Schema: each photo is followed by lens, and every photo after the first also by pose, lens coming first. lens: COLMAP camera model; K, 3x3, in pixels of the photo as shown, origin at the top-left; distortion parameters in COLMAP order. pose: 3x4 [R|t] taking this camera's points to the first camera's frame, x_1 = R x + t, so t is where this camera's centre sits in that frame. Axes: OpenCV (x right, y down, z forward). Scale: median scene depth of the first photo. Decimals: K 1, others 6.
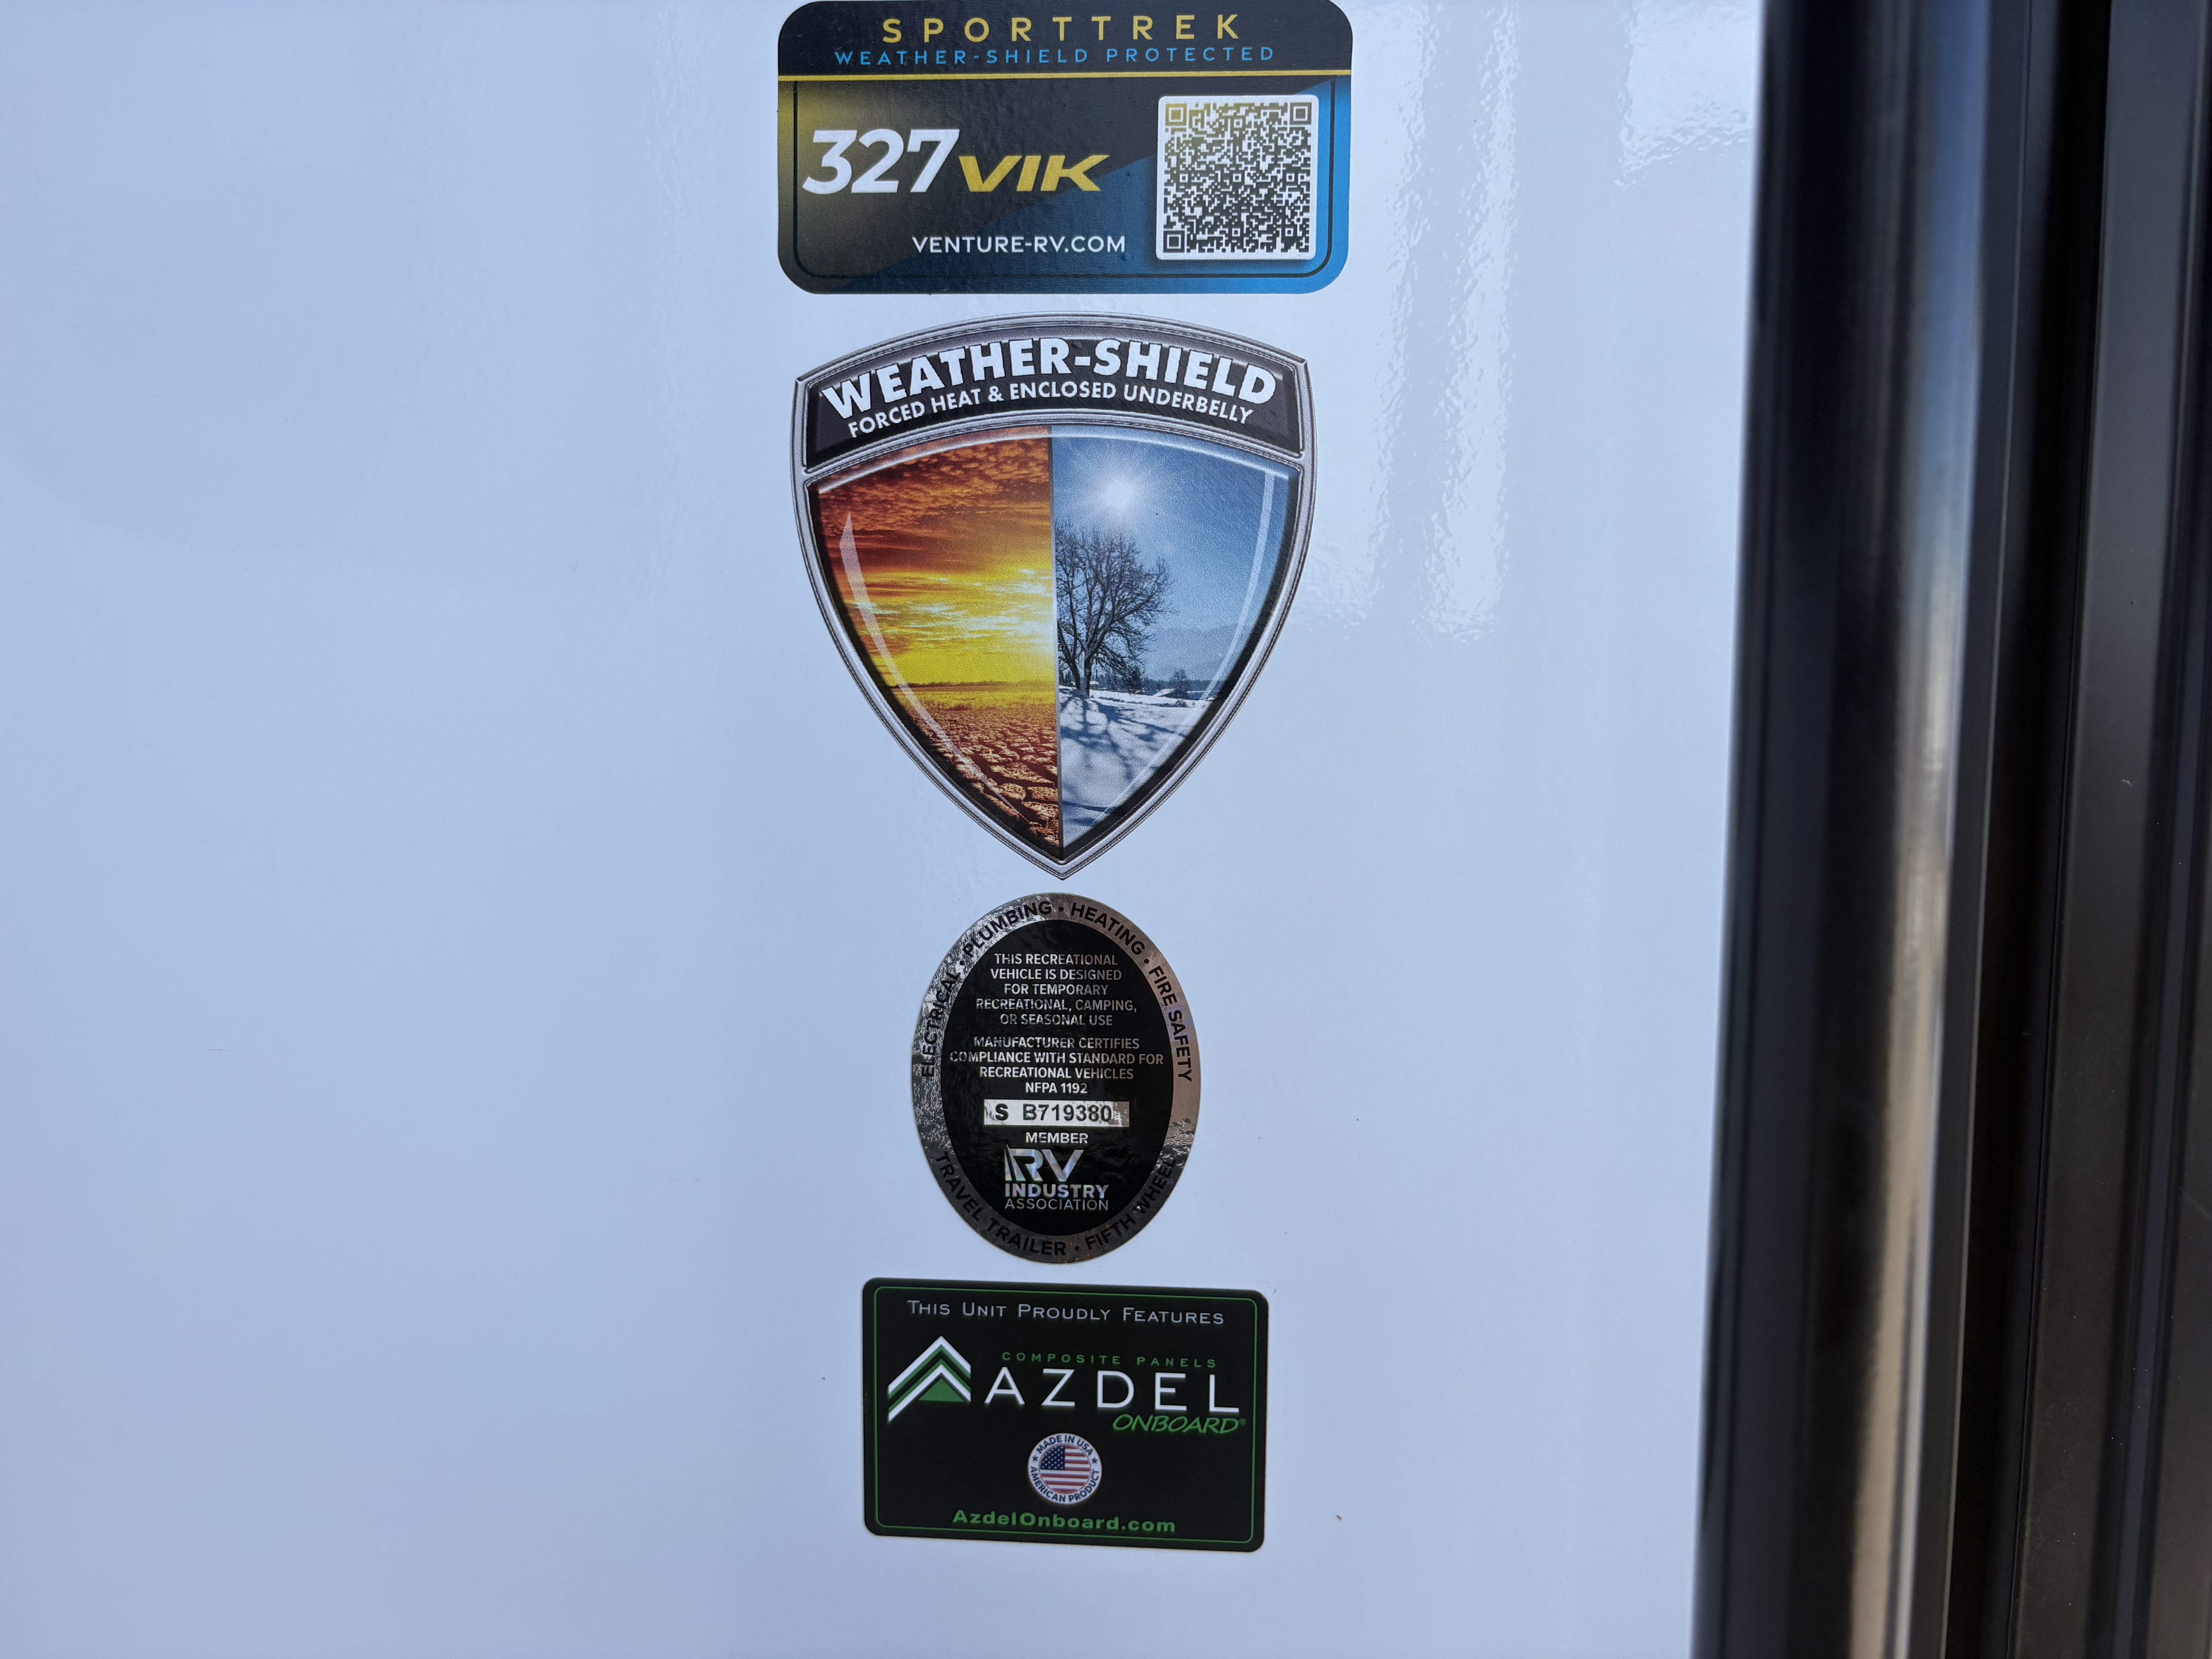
lens RADIAL K [[1655.3, 0, 1103.9], [0, 1655.3, 841.0], [0, 0, 1]] dist [0.012155, 0.006296]
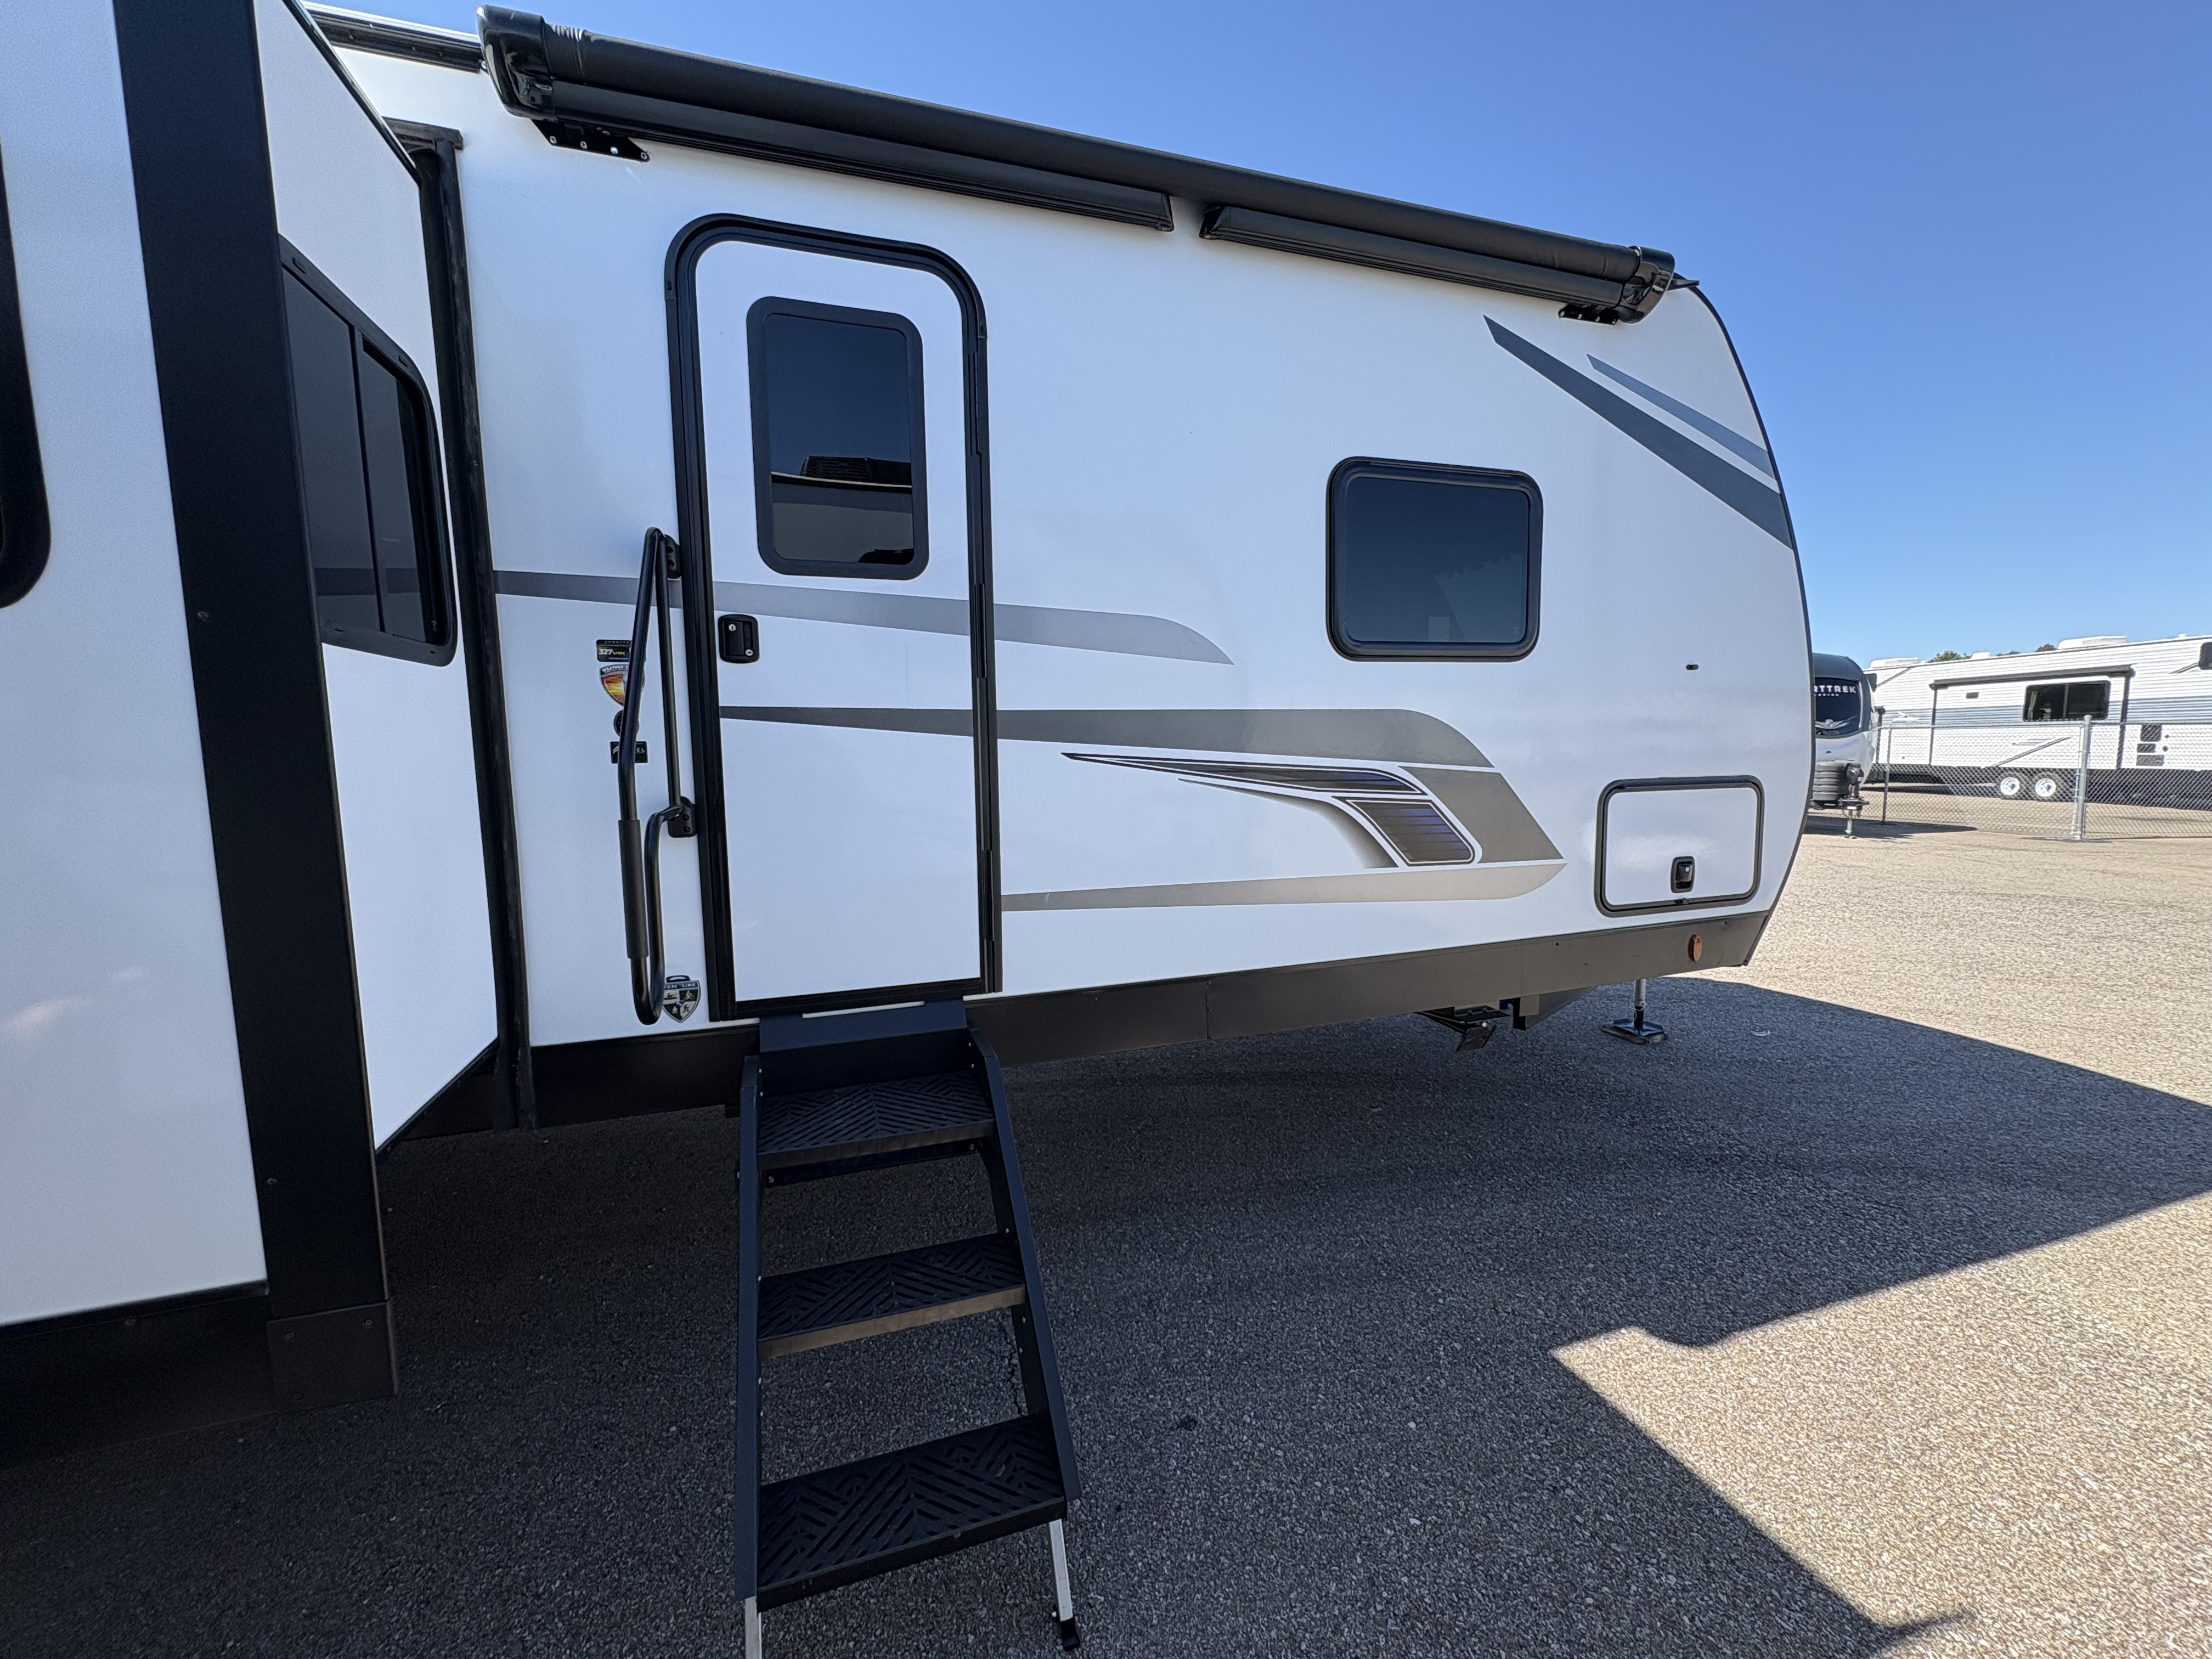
lens RADIAL K [[877.4, 0, 1103.8], [0, 877.4, 826.9], [0, 0, 1]] dist [0.000553, -0.000208]
pose [[0.928438, -0.057837, 0.366956, 0.806415], [0.055680, 0.998313, 0.016471, 0.976506], [-0.367290, 0.005140, 0.930092, -6.189790]]
